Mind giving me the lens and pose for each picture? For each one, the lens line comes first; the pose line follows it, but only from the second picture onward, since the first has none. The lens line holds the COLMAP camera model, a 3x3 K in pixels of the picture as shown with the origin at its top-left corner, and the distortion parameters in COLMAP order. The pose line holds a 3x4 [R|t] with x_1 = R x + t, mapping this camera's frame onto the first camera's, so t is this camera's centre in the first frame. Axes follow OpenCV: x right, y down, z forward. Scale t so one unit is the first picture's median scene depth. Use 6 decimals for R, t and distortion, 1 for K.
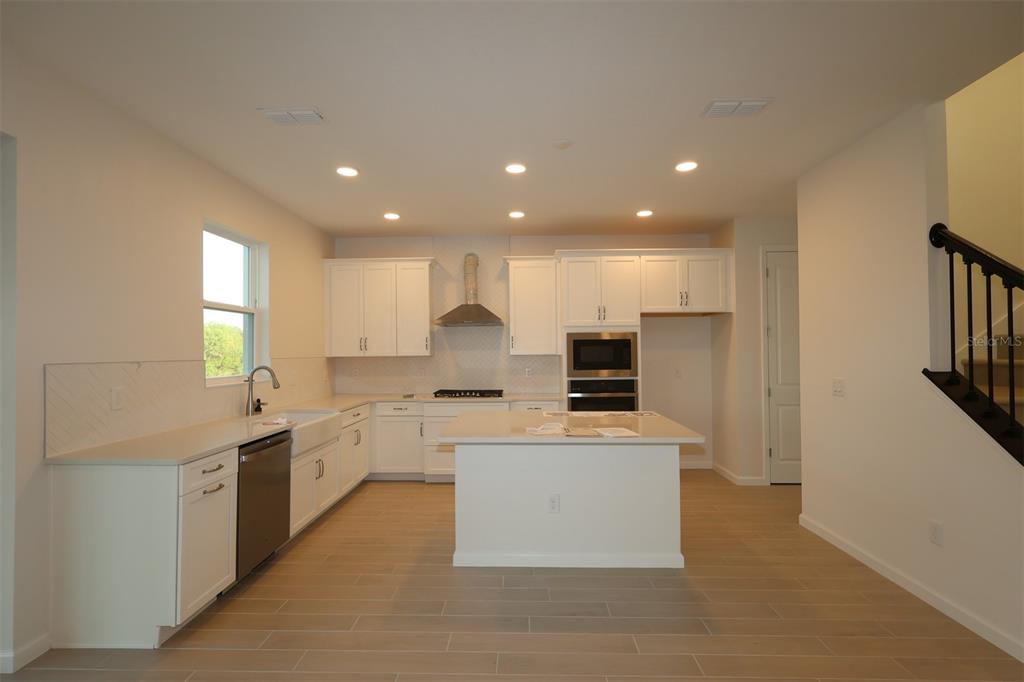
lens RADIAL K [[478.1, 0, 513.2], [0, 478.1, 343.1], [0, 0, 1]] dist [-0.001246, 0.000580]
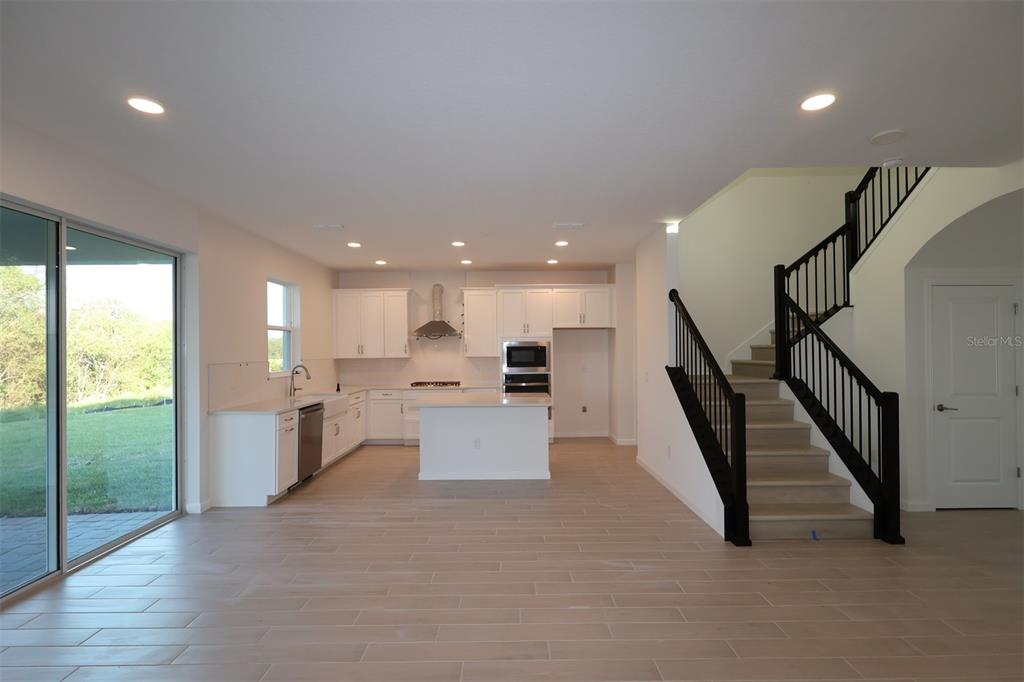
lens RADIAL K [[478.1, 0, 513.2], [0, 478.1, 343.1], [0, 0, 1]] dist [-0.001246, 0.000580]
pose [[0.999539, -0.000771, 0.030351, 0.101357], [0.000670, 0.999994, 0.003317, -0.022407], [-0.030353, -0.003295, 0.999534, -0.455514]]
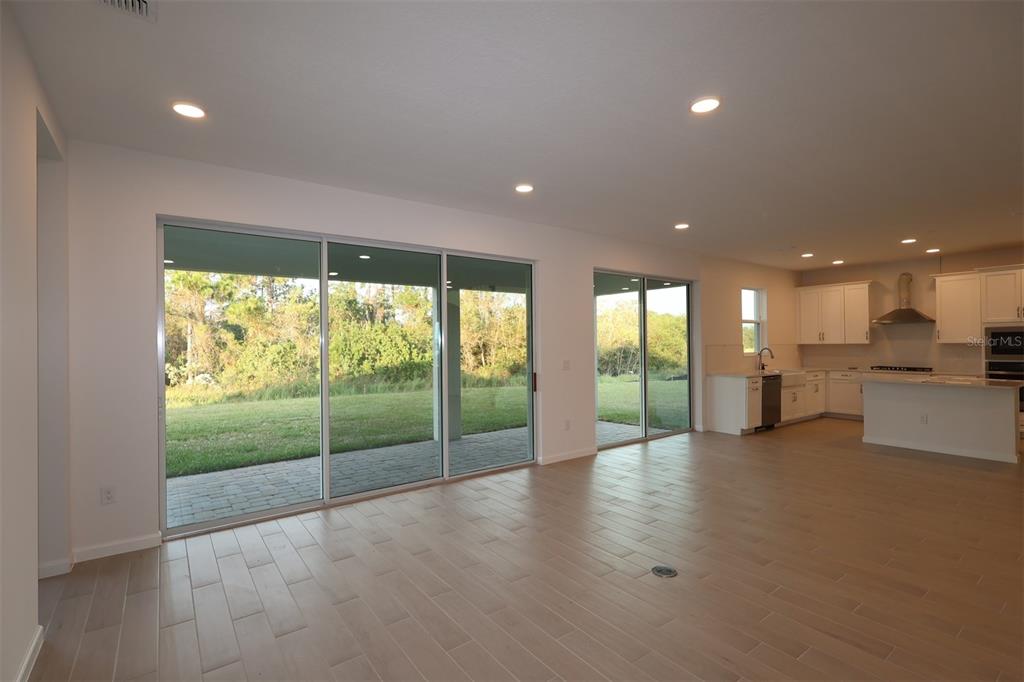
lens RADIAL K [[478.1, 0, 513.2], [0, 478.1, 343.1], [0, 0, 1]] dist [-0.001246, 0.000580]
pose [[0.612289, 0.000484, -0.790634, 0.371666], [0.016826, 0.999765, 0.013642, -0.017701], [0.790455, -0.021656, 0.612138, -0.936931]]
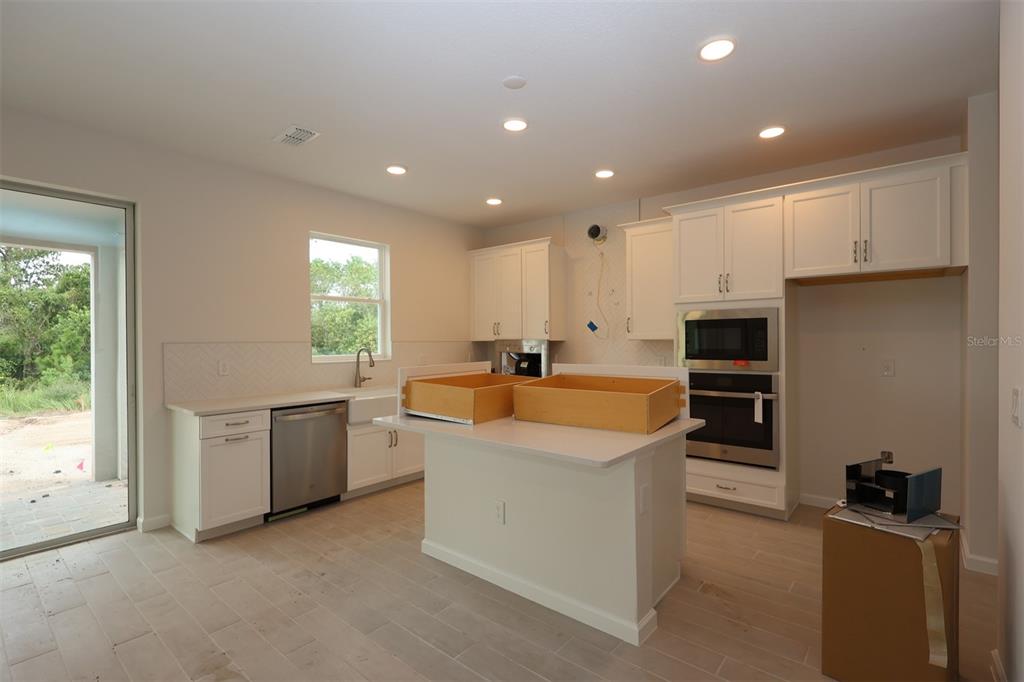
lens RADIAL K [[478.1, 0, 513.2], [0, 478.1, 343.1], [0, 0, 1]] dist [-0.001246, 0.000580]
pose [[0.785010, 0.007907, -0.619433, 0.387253], [0.009701, 0.999639, 0.025055, 0.007759], [0.619407, -0.025678, 0.784650, 0.217147]]
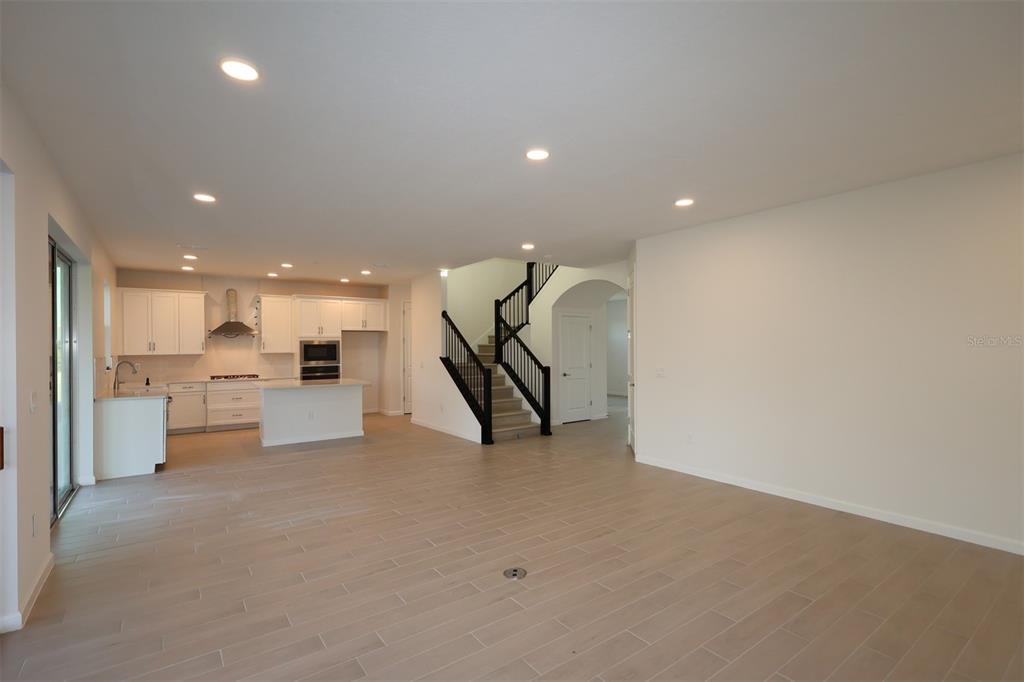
lens RADIAL K [[478.1, 0, 513.2], [0, 478.1, 343.1], [0, 0, 1]] dist [-0.001246, 0.000580]
pose [[0.795432, 0.005247, 0.606020, -0.342535], [-0.009255, 0.999951, 0.003490, -0.026112], [-0.605972, -0.008384, 0.795442, -0.926393]]
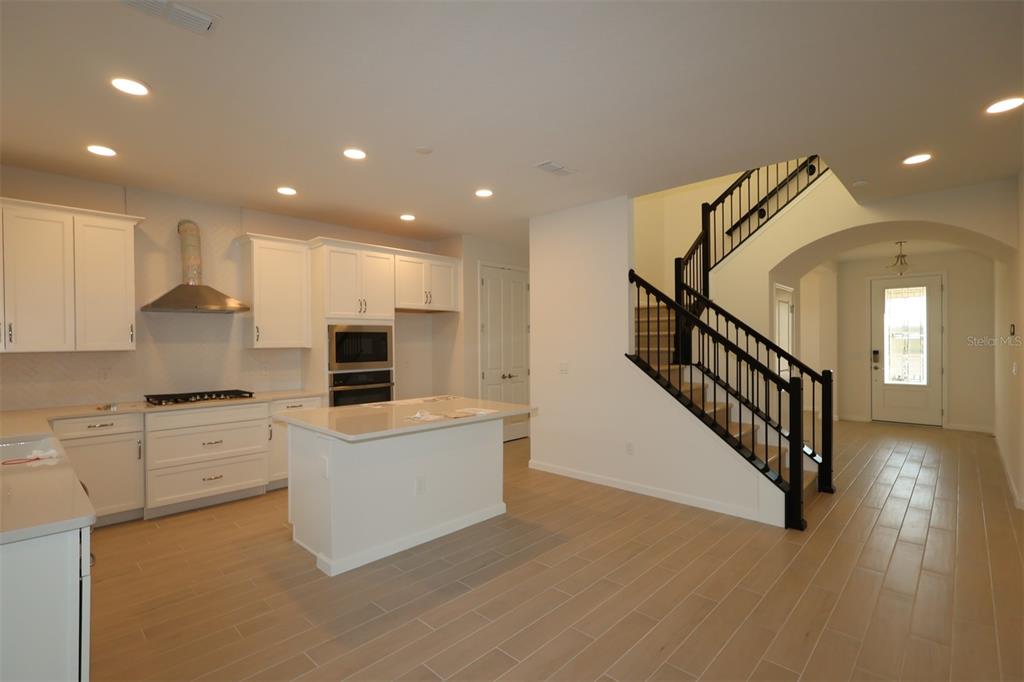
lens RADIAL K [[478.1, 0, 513.2], [0, 478.1, 343.1], [0, 0, 1]] dist [-0.001246, 0.000580]
pose [[0.673364, -0.000110, 0.739311, -0.350118], [-0.011538, 0.999877, 0.010657, 0.000978], [-0.739221, -0.015706, 0.673279, 0.077587]]
